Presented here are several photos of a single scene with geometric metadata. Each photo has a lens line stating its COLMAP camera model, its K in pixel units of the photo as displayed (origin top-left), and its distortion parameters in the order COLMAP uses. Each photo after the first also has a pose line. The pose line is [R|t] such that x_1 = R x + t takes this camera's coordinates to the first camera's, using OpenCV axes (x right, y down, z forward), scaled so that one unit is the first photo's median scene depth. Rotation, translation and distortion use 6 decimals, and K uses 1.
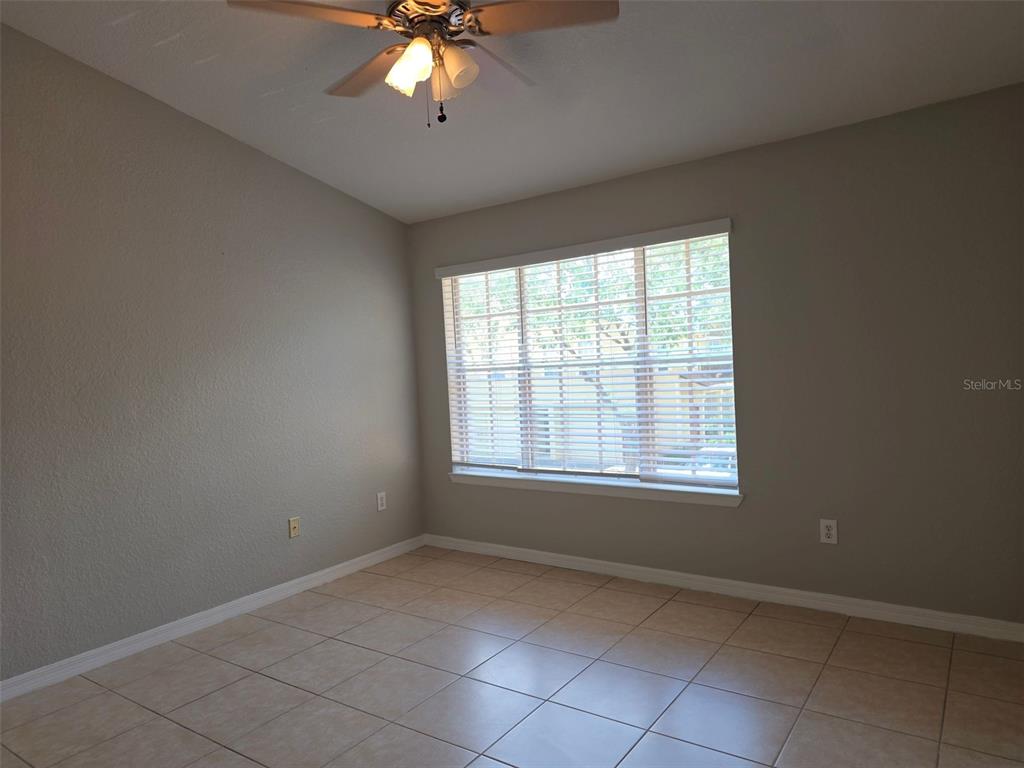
lens RADIAL K [[683.2, 0, 523.6], [0, 683.2, 391.1], [0, 0, 1]] dist [0.109435, -0.077345]
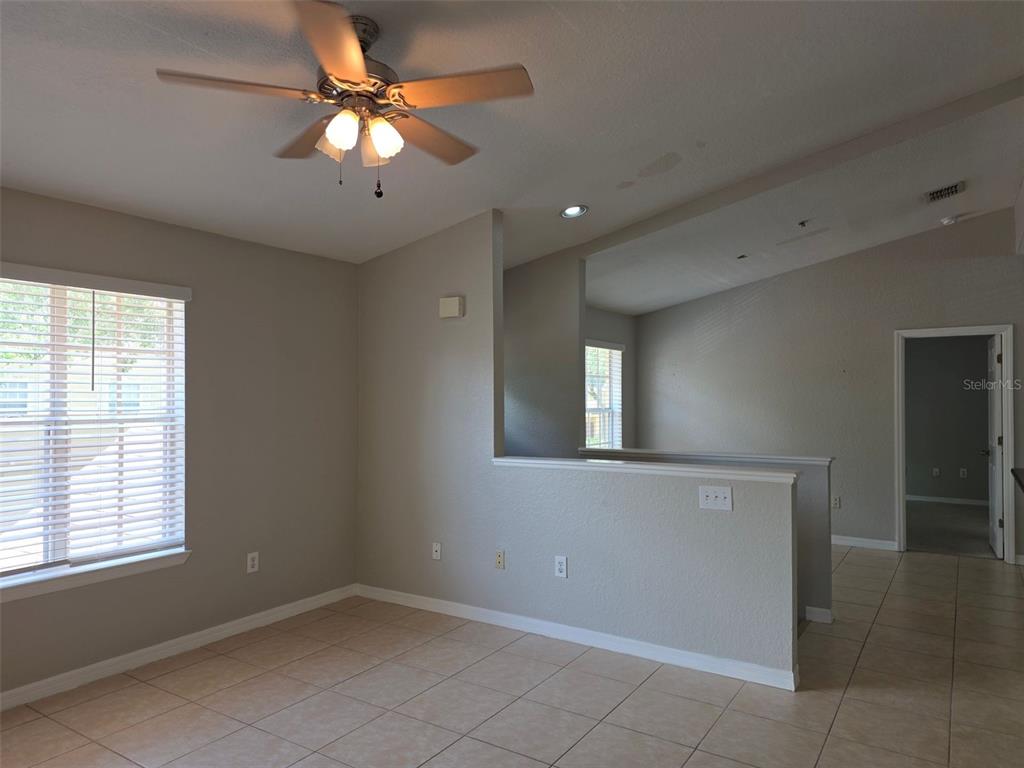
lens RADIAL K [[640.7, 0, 513.5], [0, 640.7, 403.0], [0, 0, 1]] dist [-0.005680, 0.024573]
pose [[0.015146, 0.050799, 0.998594, -0.627030], [0.055635, 0.997119, -0.051568, 0.005673], [-0.998336, 0.056338, 0.012276, 0.467543]]
